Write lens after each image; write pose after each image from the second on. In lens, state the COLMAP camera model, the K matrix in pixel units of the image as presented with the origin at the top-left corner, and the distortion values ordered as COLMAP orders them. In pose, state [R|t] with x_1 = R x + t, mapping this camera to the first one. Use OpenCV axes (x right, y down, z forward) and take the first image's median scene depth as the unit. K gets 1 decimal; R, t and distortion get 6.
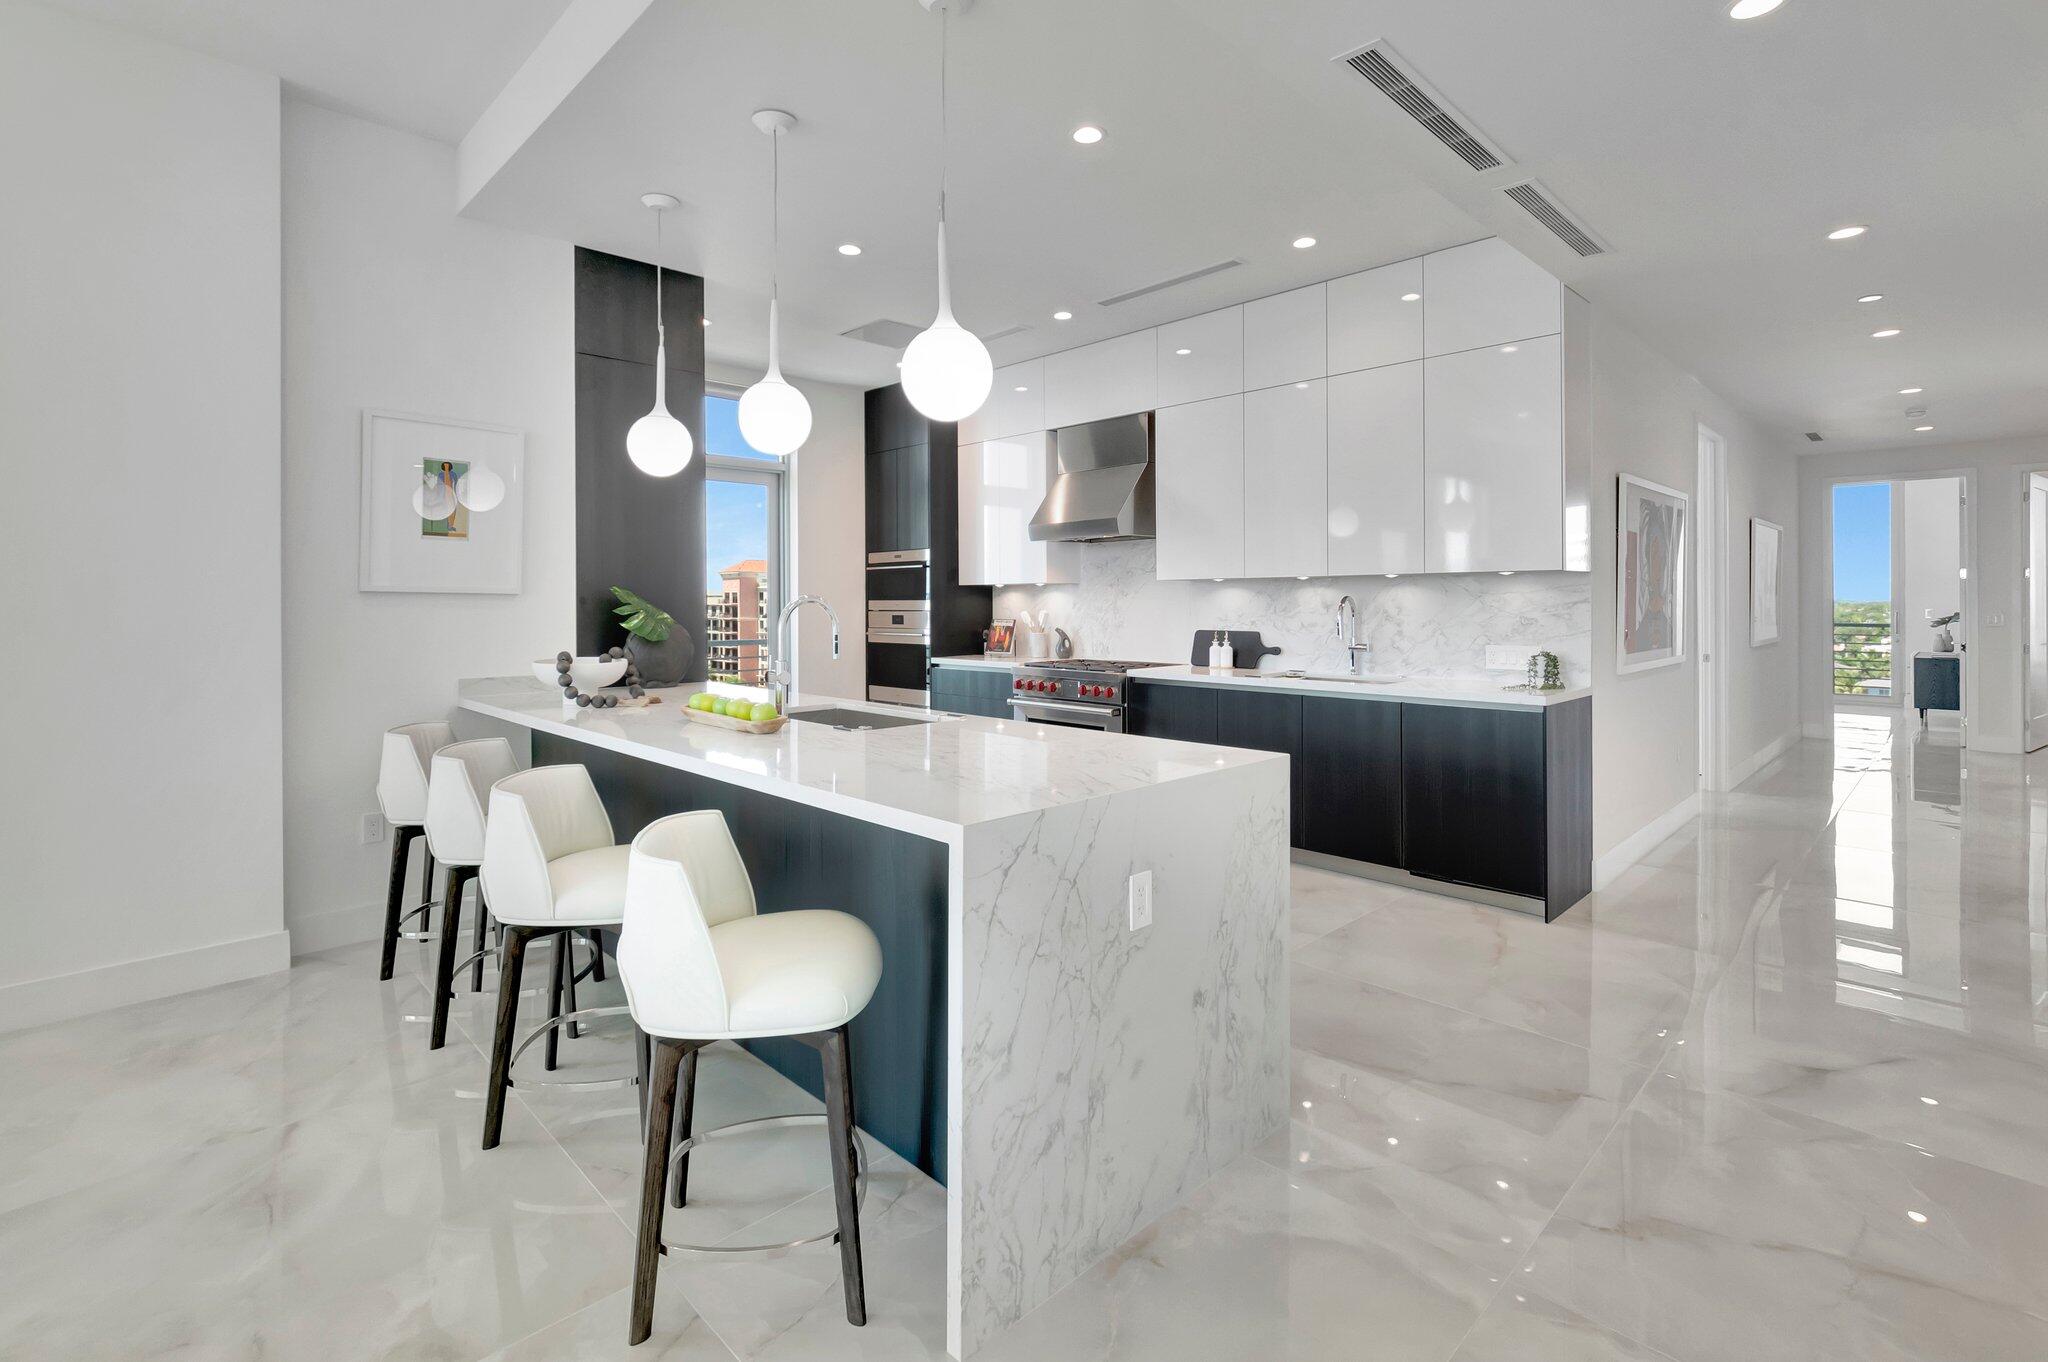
lens RADIAL K [[937.9, 0, 1008.6], [0, 937.9, 599.5], [0, 0, 1]] dist [0.000312, 0.000163]
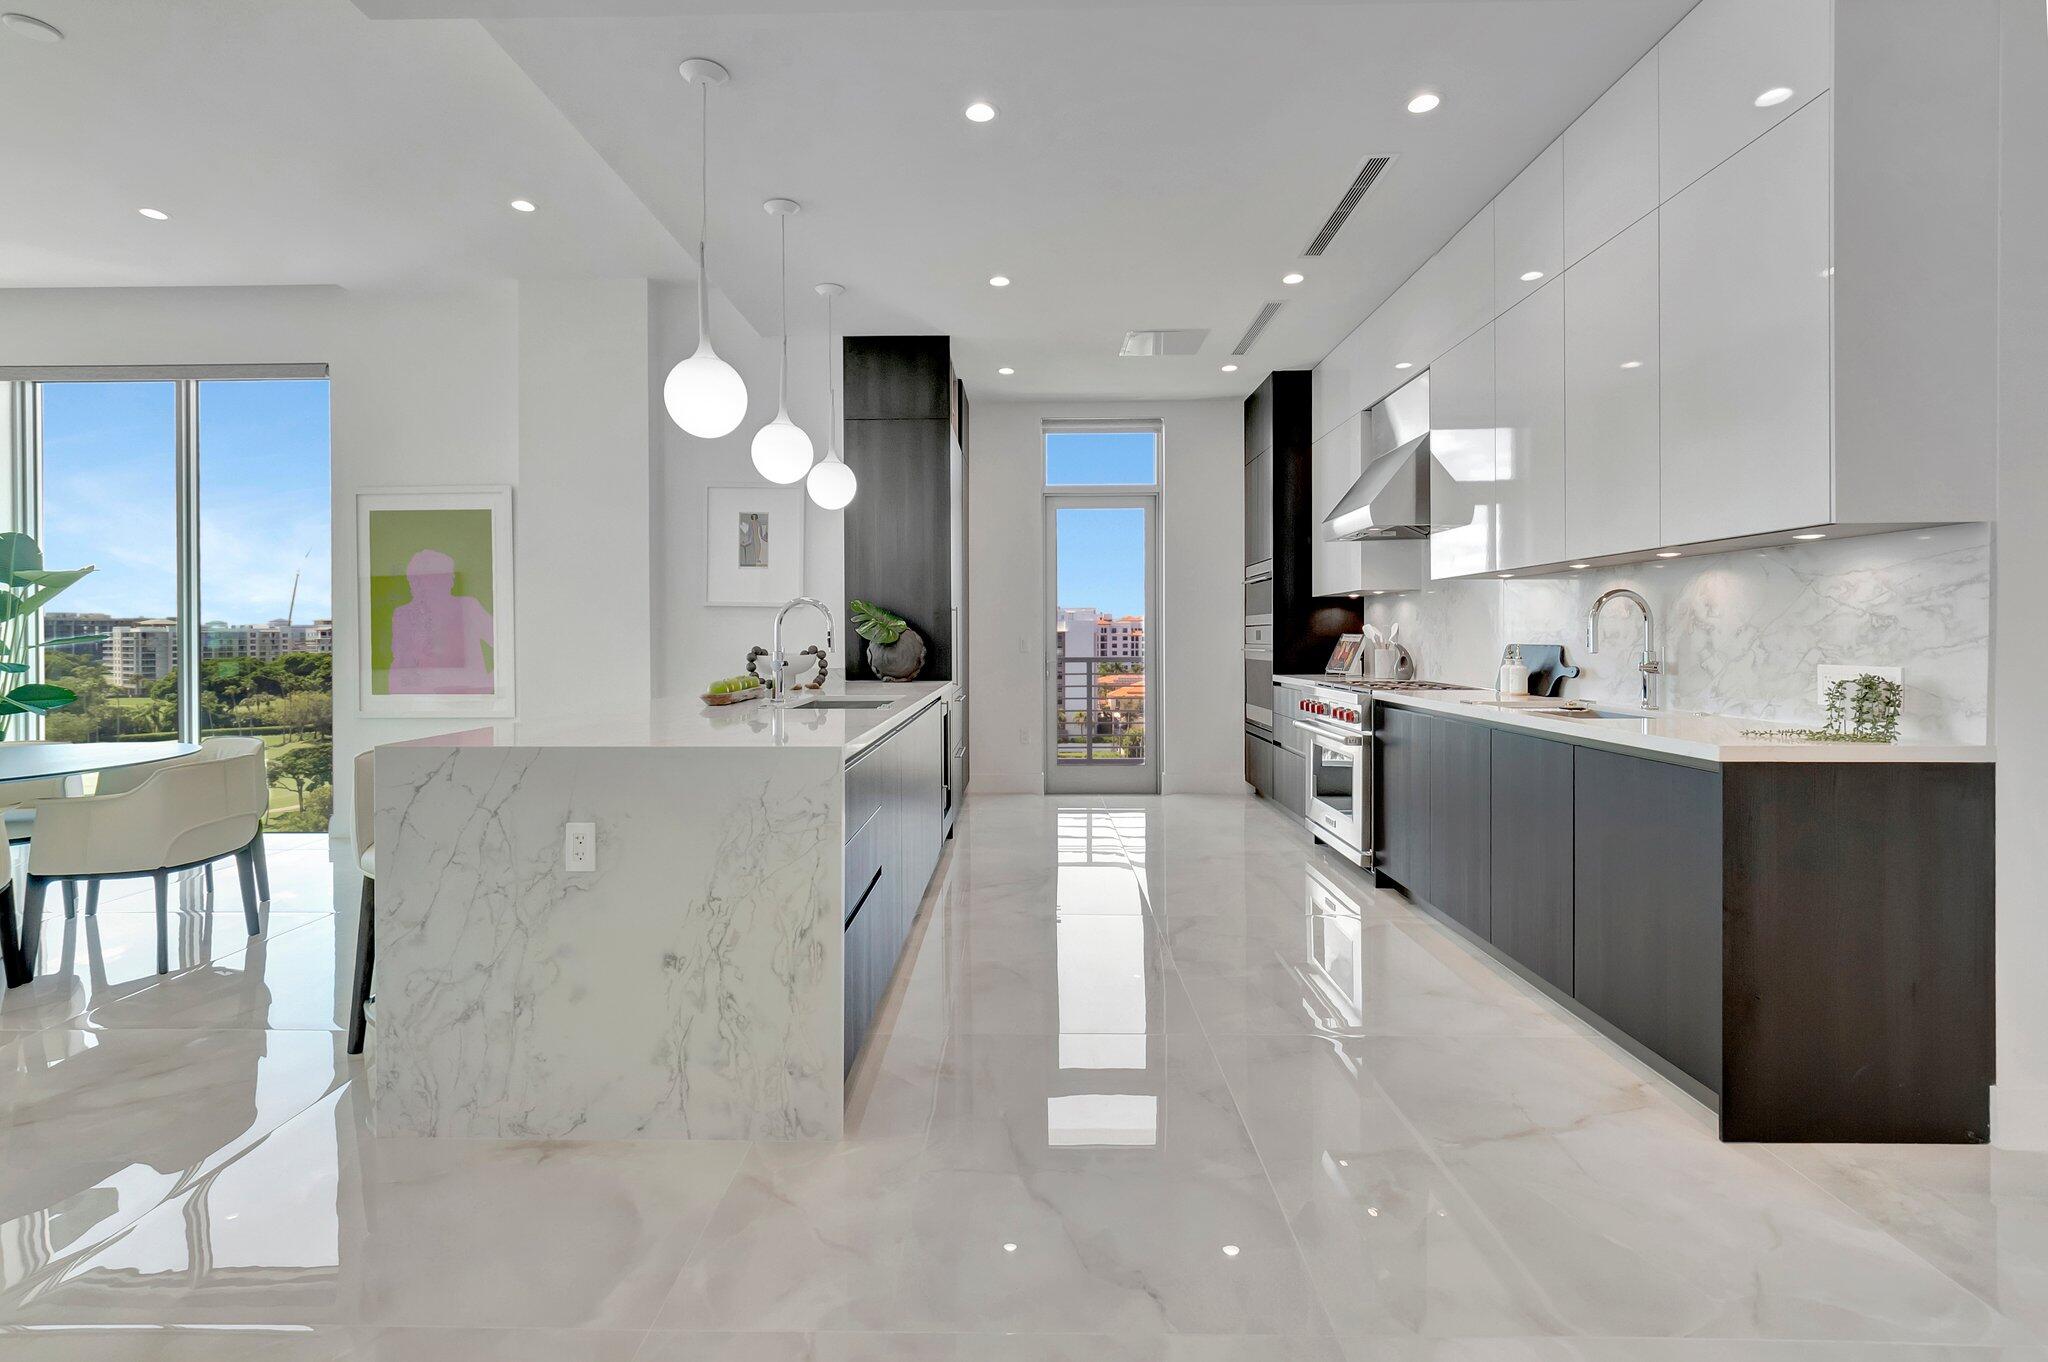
lens RADIAL K [[912.8, 0, 1021.7], [0, 912.8, 637.1], [0, 0, 1]] dist [-0.000975, -0.000303]
pose [[0.713144, 0.002829, -0.701012, 1.100172], [0.002077, 0.999979, 0.006149, 0.054204], [0.701014, -0.005841, 0.713123, 0.506713]]
